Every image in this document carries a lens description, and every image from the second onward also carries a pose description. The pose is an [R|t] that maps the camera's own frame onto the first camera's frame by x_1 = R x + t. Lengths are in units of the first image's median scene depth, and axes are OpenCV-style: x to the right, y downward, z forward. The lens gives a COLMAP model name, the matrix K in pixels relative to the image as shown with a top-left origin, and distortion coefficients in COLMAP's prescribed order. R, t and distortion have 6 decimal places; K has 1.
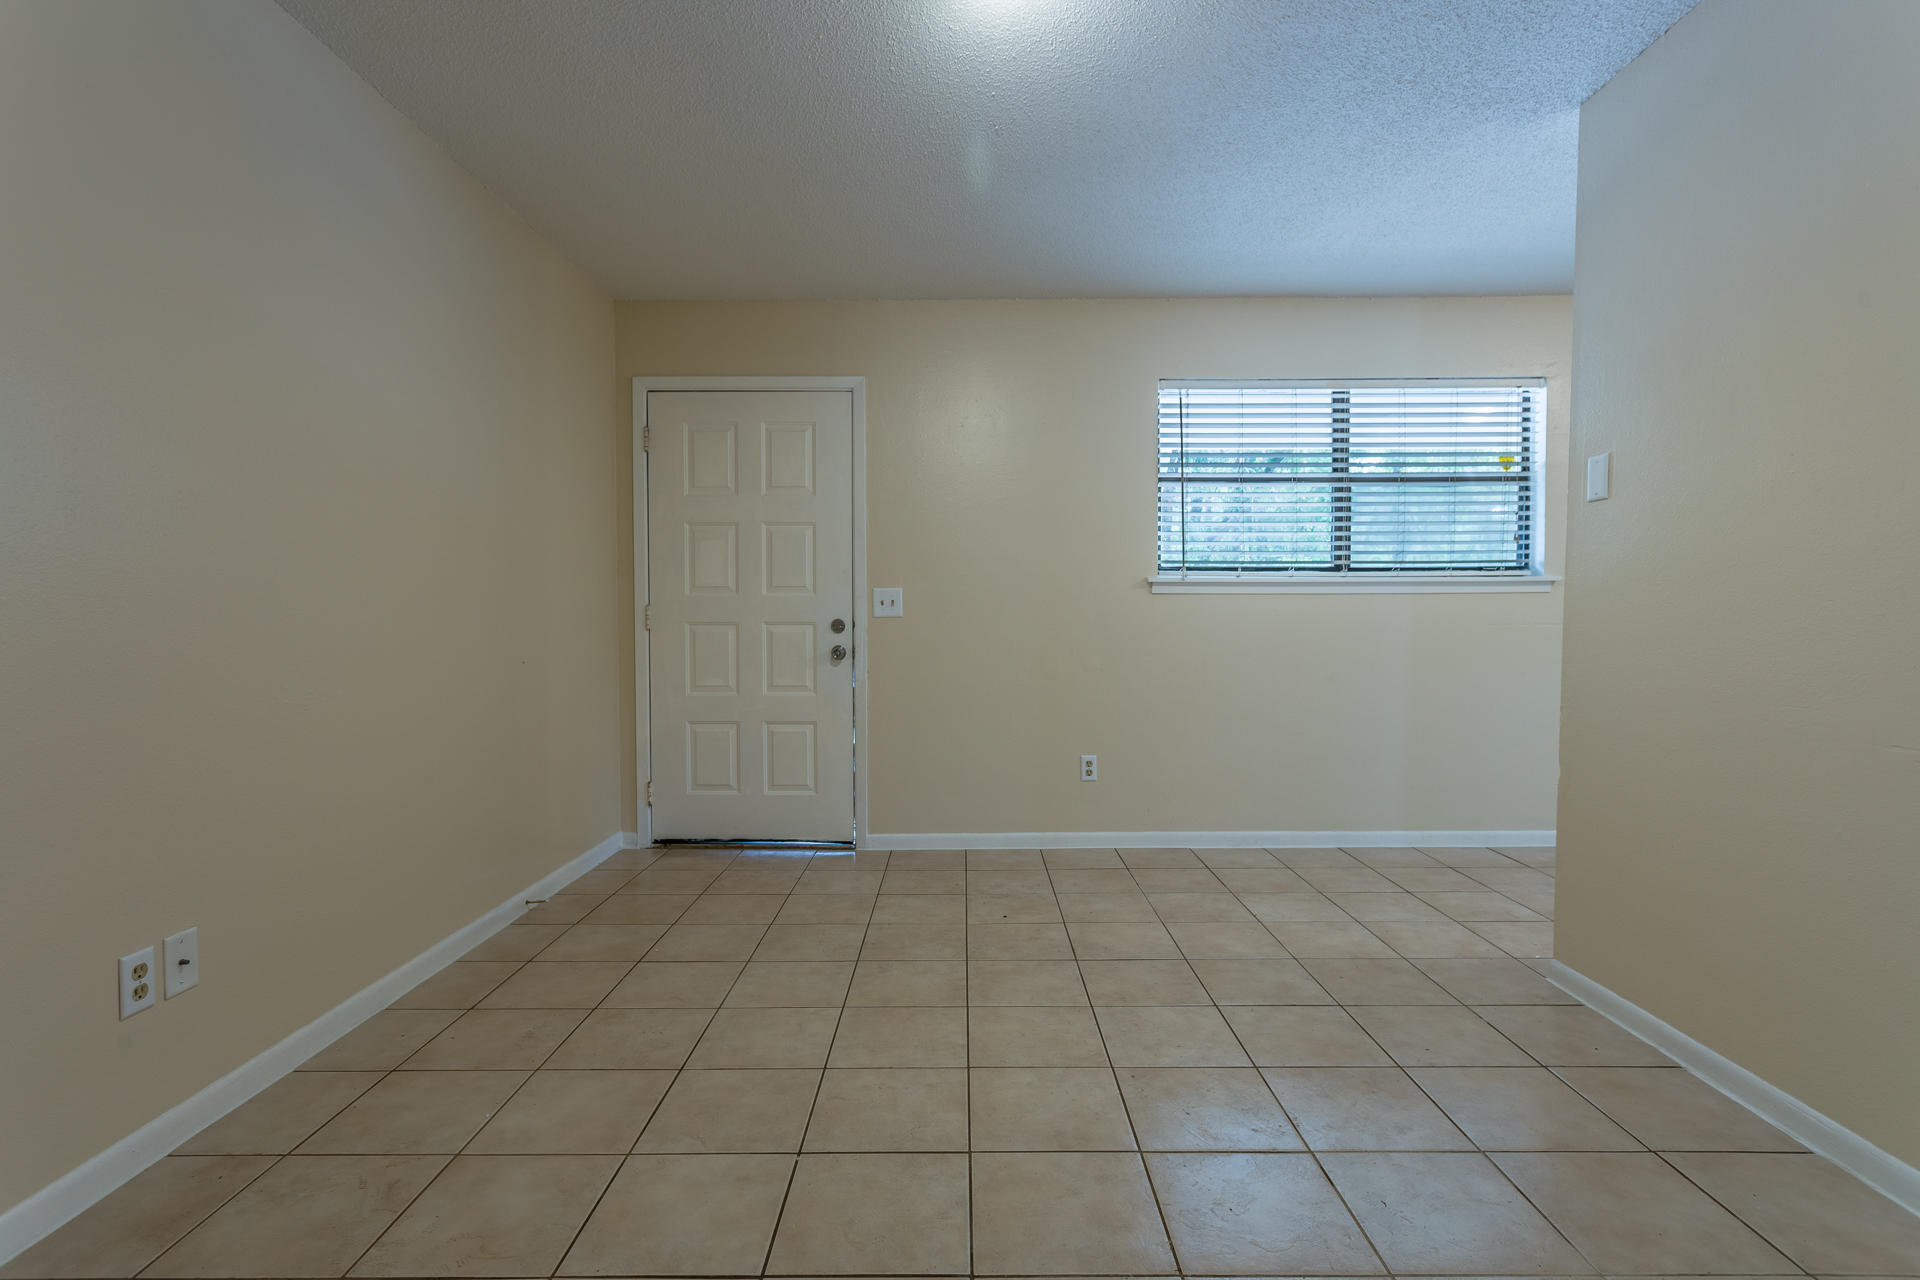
lens RADIAL K [[934.6, 0, 967.1], [0, 934.6, 627.4], [0, 0, 1]] dist [0.028995, 0.000528]
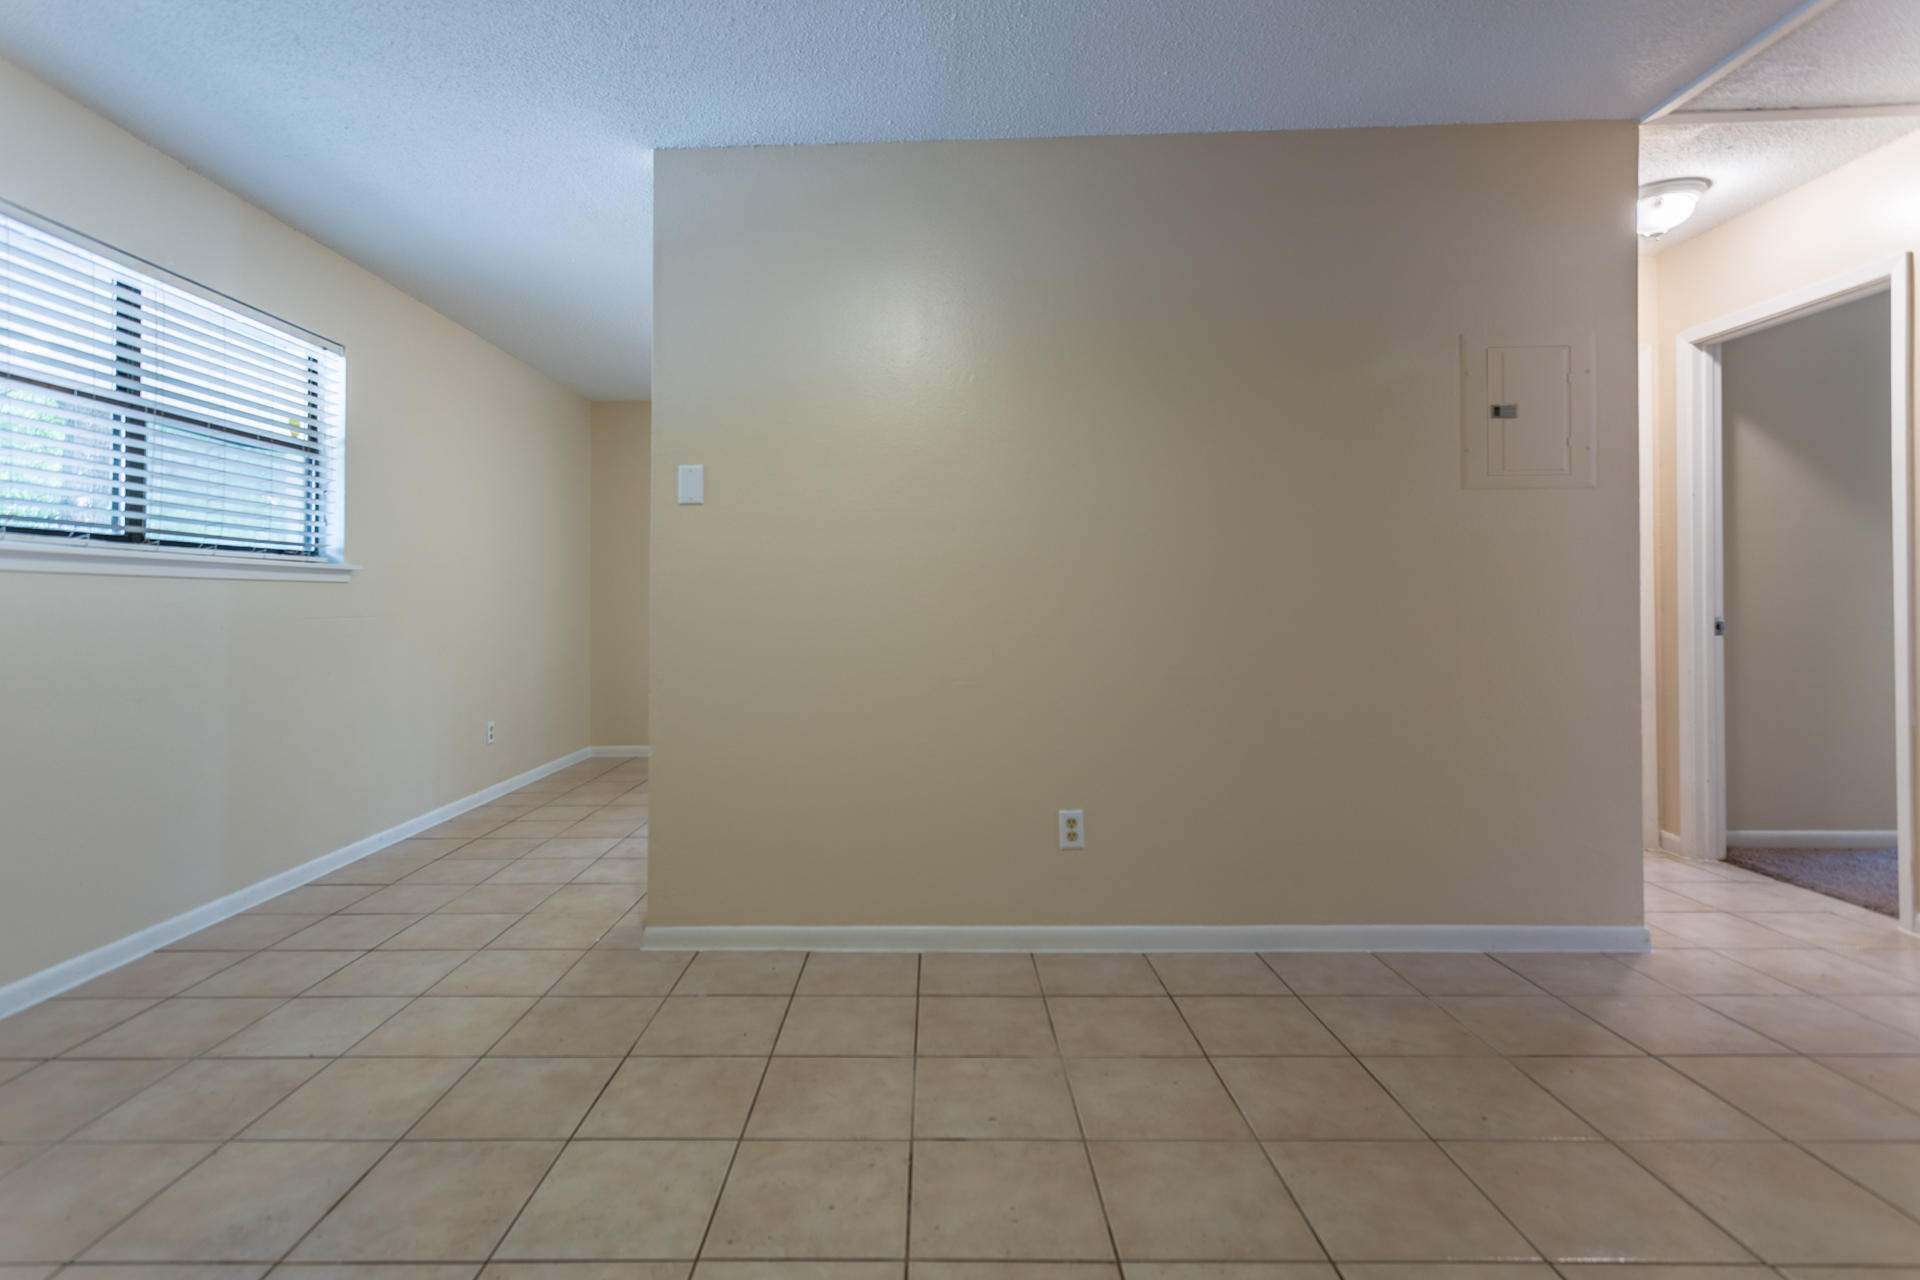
lens RADIAL K [[934.6, 0, 954.8], [0, 934.6, 595.4], [0, 0, 1]] dist [0.028995, 0.000528]
pose [[0.016139, 0.013205, 0.999783, -0.378155], [0.016682, 0.999770, -0.013474, -0.003231], [-0.999731, 0.016896, 0.015915, 0.547570]]
